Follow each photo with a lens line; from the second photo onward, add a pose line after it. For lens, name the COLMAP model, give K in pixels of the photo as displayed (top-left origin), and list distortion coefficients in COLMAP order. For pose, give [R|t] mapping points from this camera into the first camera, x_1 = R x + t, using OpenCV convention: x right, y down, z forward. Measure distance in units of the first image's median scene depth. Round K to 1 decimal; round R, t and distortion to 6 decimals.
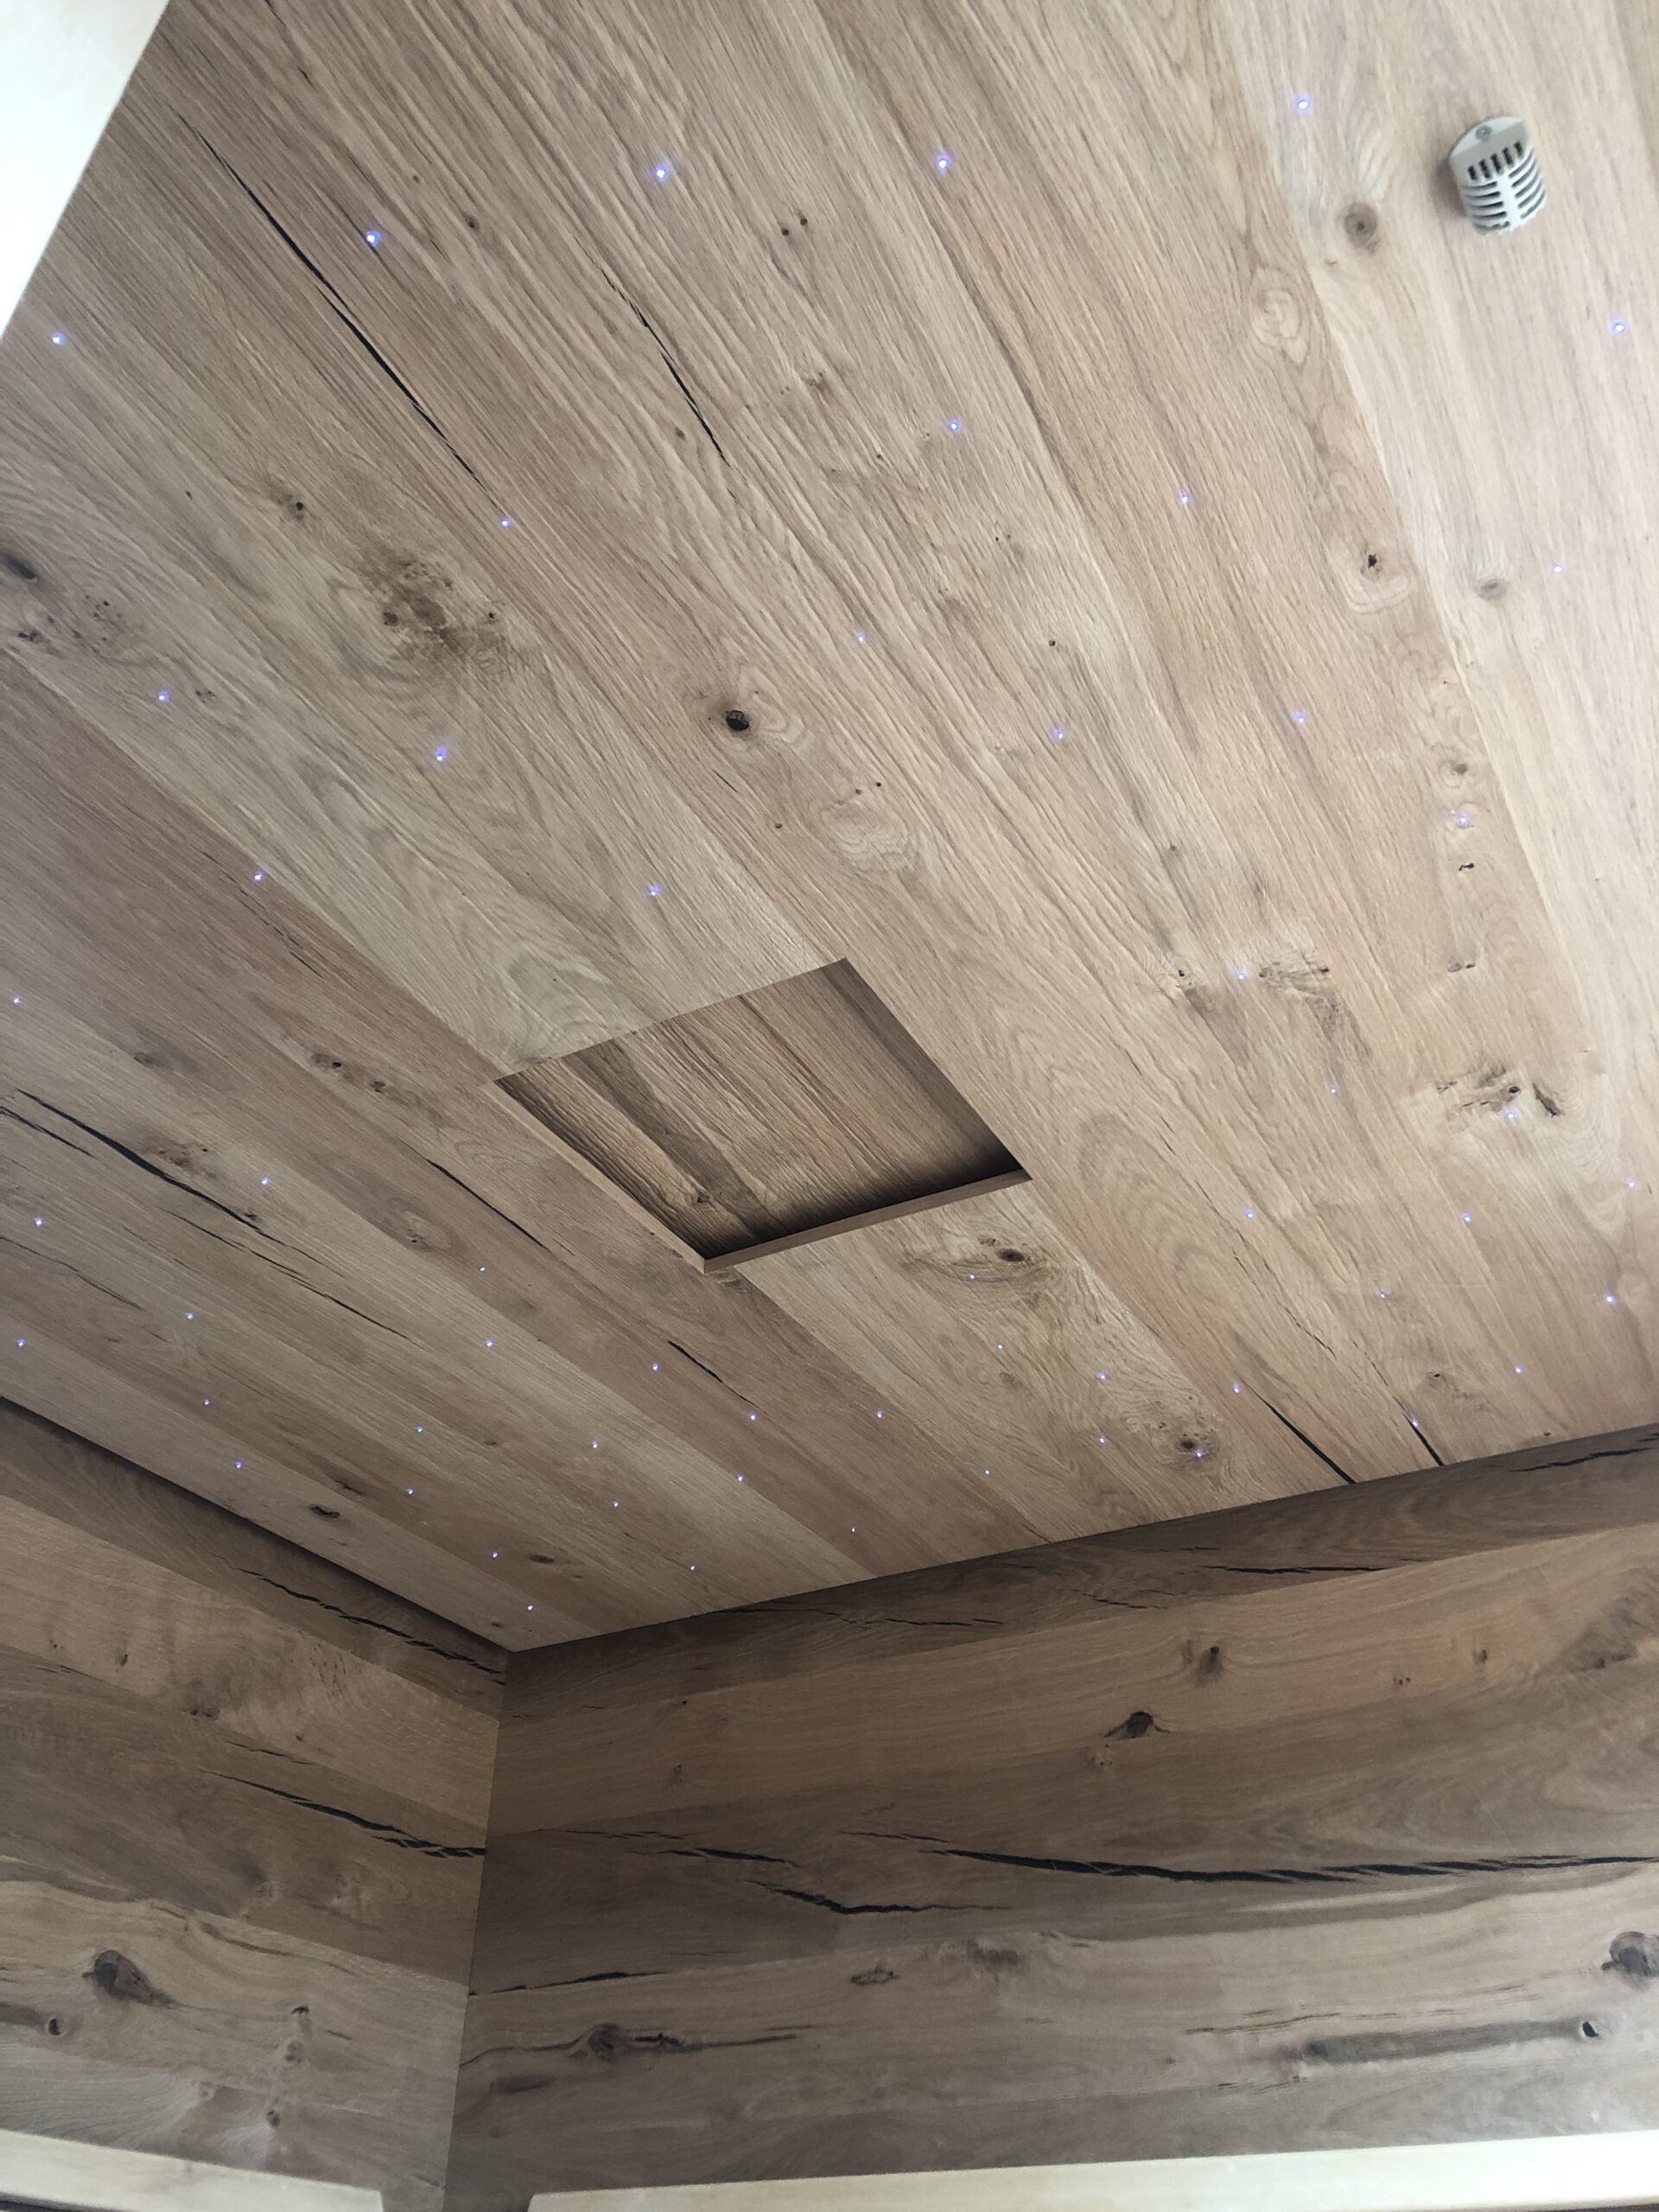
lens RADIAL K [[1818.7, 0, 844.1], [0, 1818.7, 1080.4], [0, 0, 1]] dist [0.039512, -0.049333]
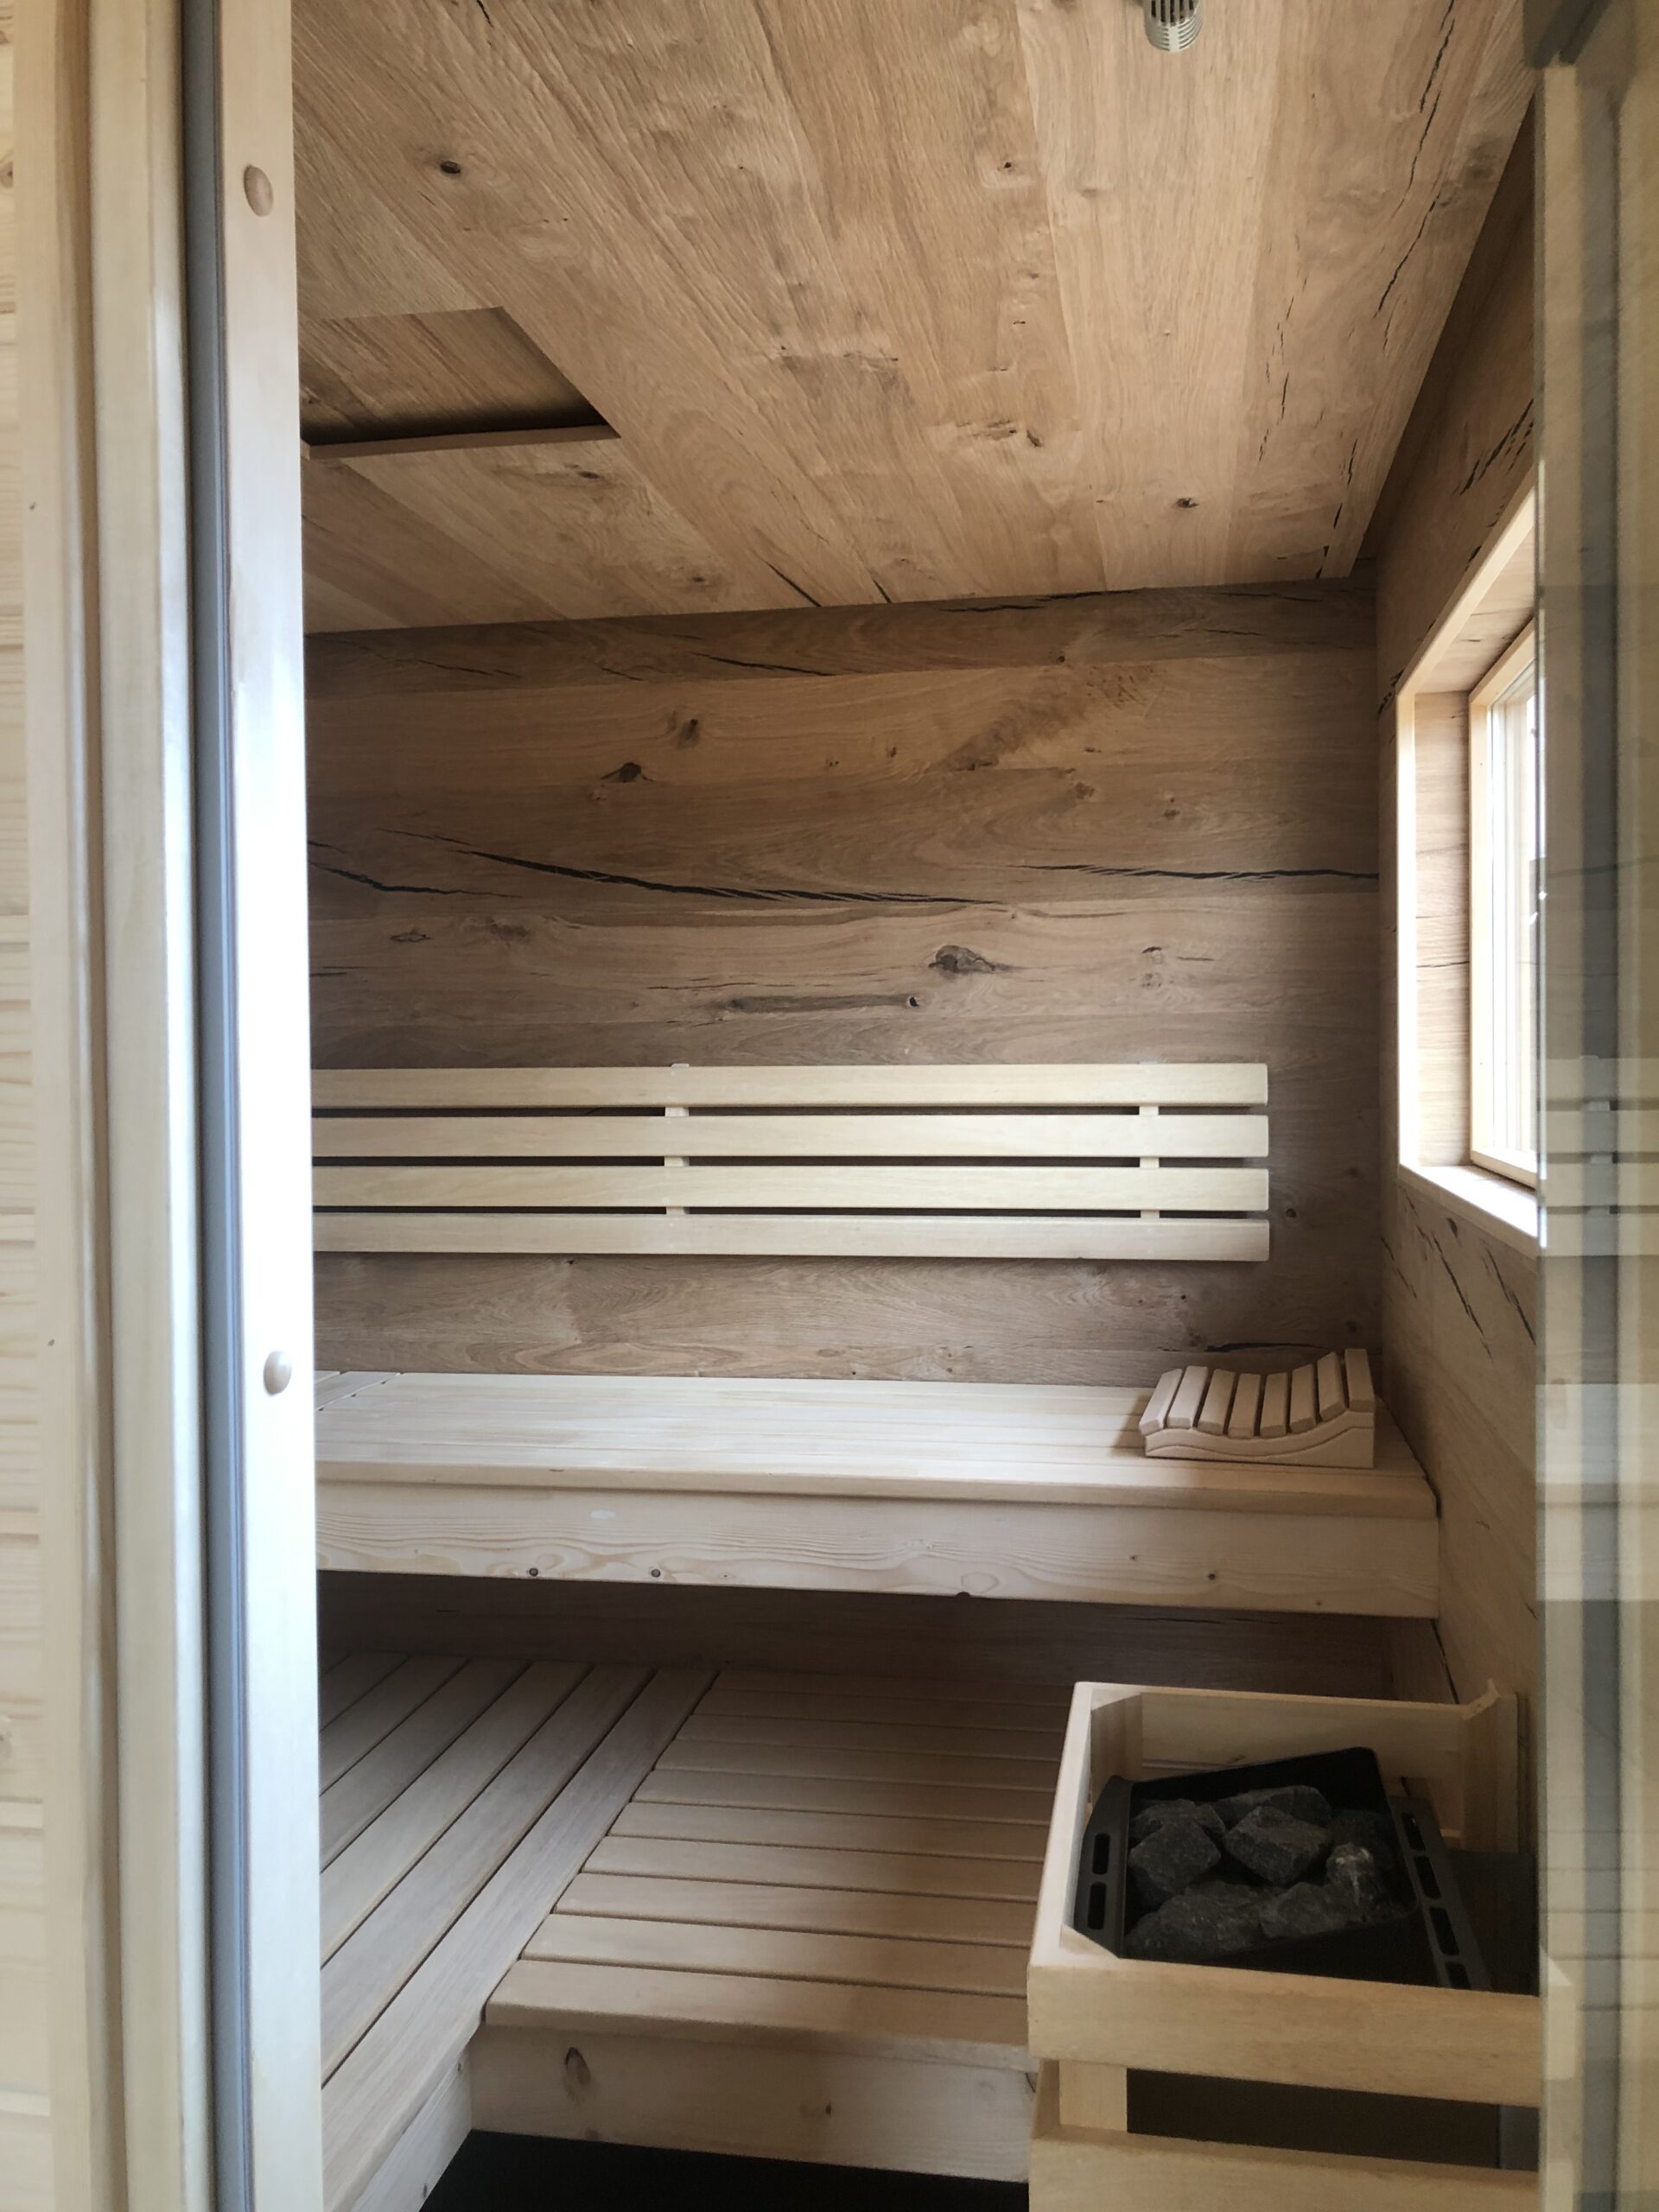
lens RADIAL K [[1818.7, 0, 856.7], [0, 1818.7, 1081.7], [0, 0, 1]] dist [0.039512, -0.049333]
pose [[0.944388, -0.025034, 0.327880, -0.126012], [-0.180752, 0.793434, 0.581198, -0.276680], [-0.274701, -0.608141, 0.744784, -0.144480]]
